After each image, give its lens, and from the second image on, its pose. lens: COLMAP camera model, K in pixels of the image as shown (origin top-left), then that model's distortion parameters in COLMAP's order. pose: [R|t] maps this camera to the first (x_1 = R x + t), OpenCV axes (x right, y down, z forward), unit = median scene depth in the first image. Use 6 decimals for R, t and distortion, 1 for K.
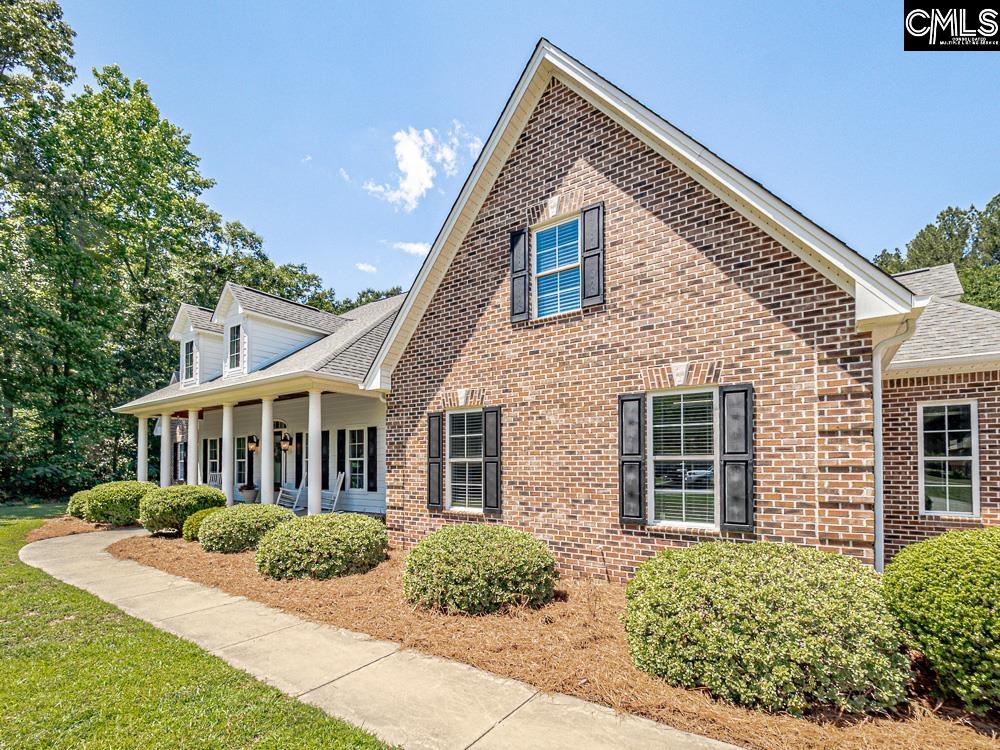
lens RADIAL K [[459.4, 0, 501.7], [0, 459.4, 458.5], [0, 0, 1]] dist [0.000624, -0.003473]
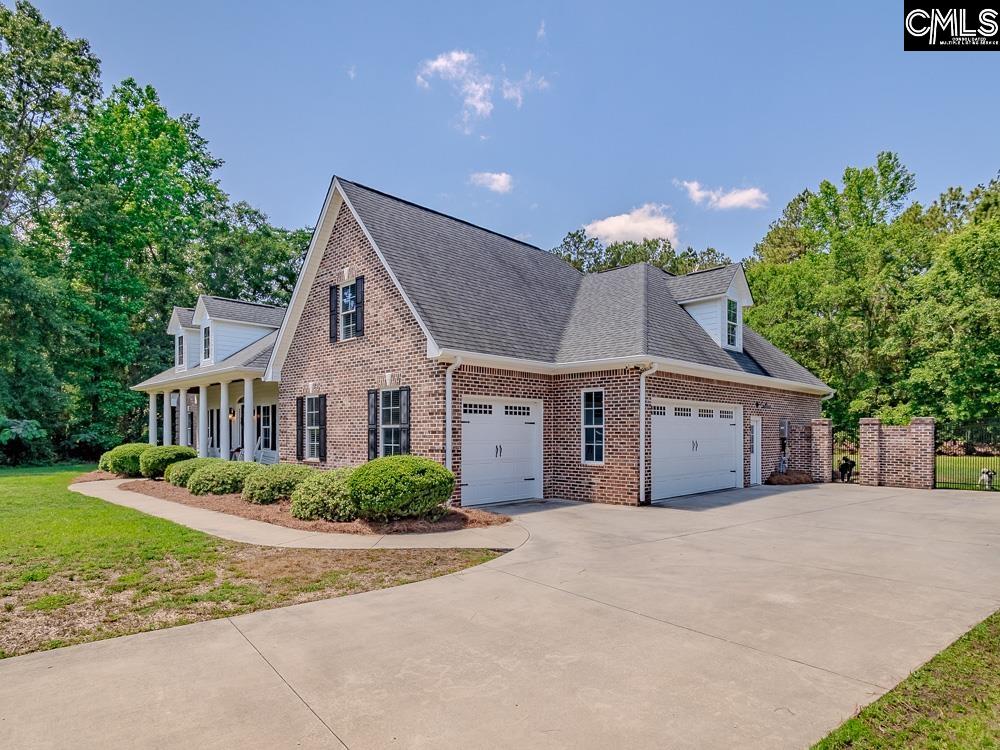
lens RADIAL K [[574.2, 0, 504.4], [0, 574.2, 437.7], [0, 0, 1]] dist [0.002268, 0.000186]
pose [[0.987141, 0.001095, -0.159846, 0.908886], [0.002452, 0.999755, 0.021991, -0.004088], [0.159830, -0.022100, 0.986897, -0.865452]]
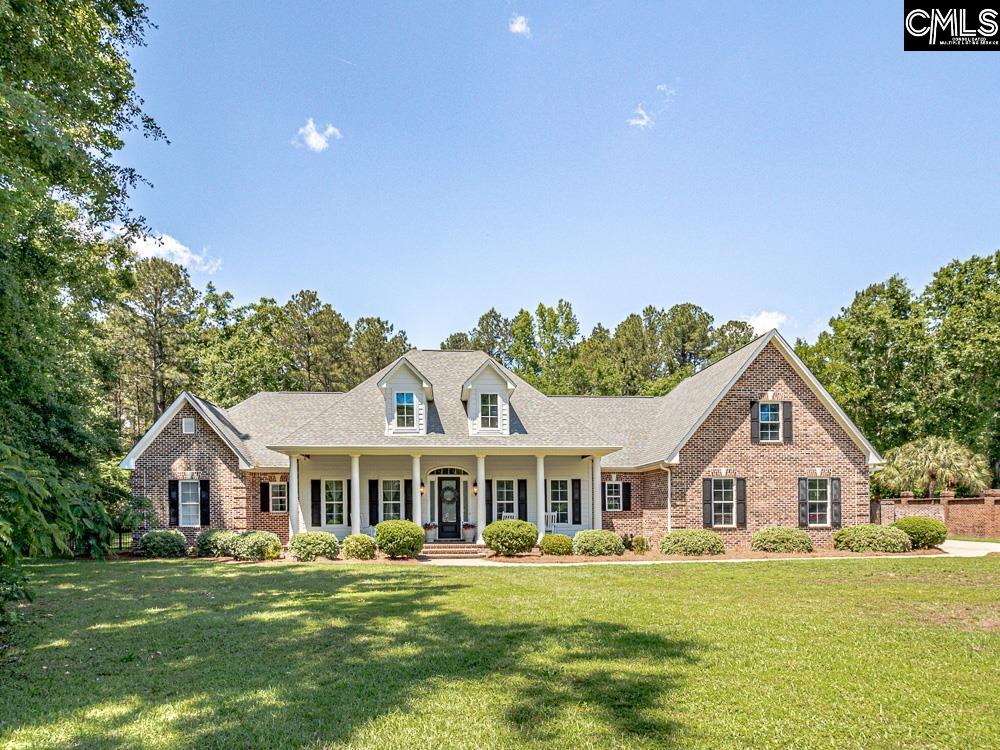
lens RADIAL K [[652.0, 0, 499.5], [0, 652.0, 517.7], [0, 0, 1]] dist [-0.000571, -0.000589]
pose [[0.765679, -0.006695, 0.643188, -2.846958], [-0.003022, 0.999897, 0.014006, 0.037518], [-0.643216, -0.012668, 0.765580, -0.628855]]
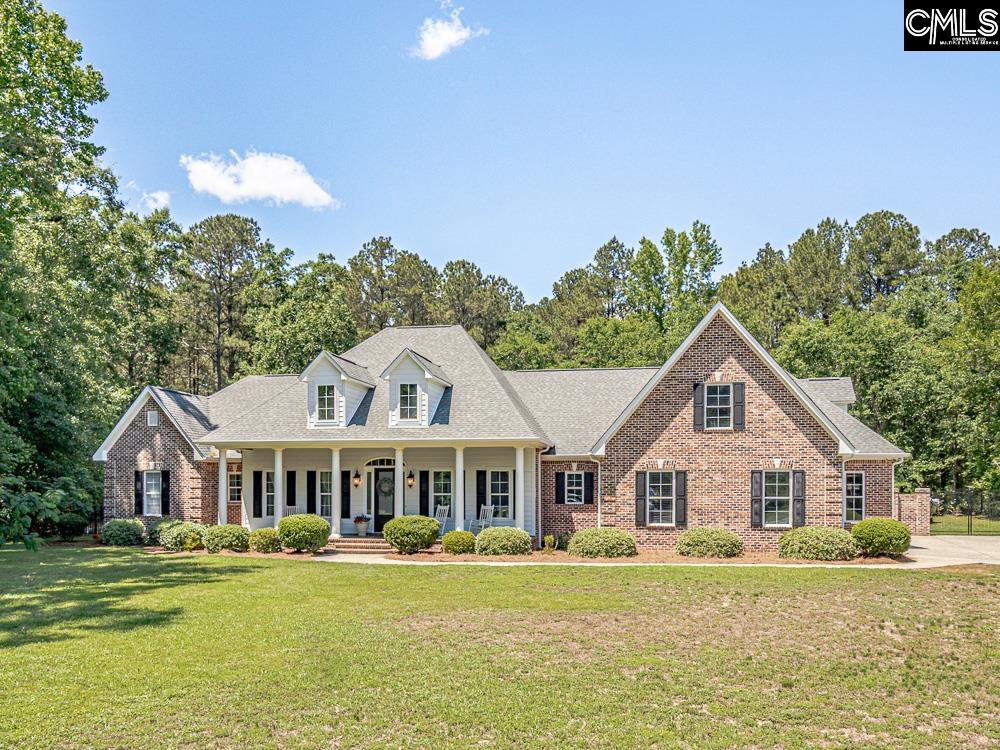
lens RADIAL K [[860.2, 0, 502.8], [0, 860.2, 501.4], [0, 0, 1]] dist [0.000928, -0.002732]
pose [[0.905581, -0.005288, 0.424140, -2.199145], [-0.007101, 0.999593, 0.027624, -0.075594], [-0.424113, -0.028027, 0.905175, -1.932607]]
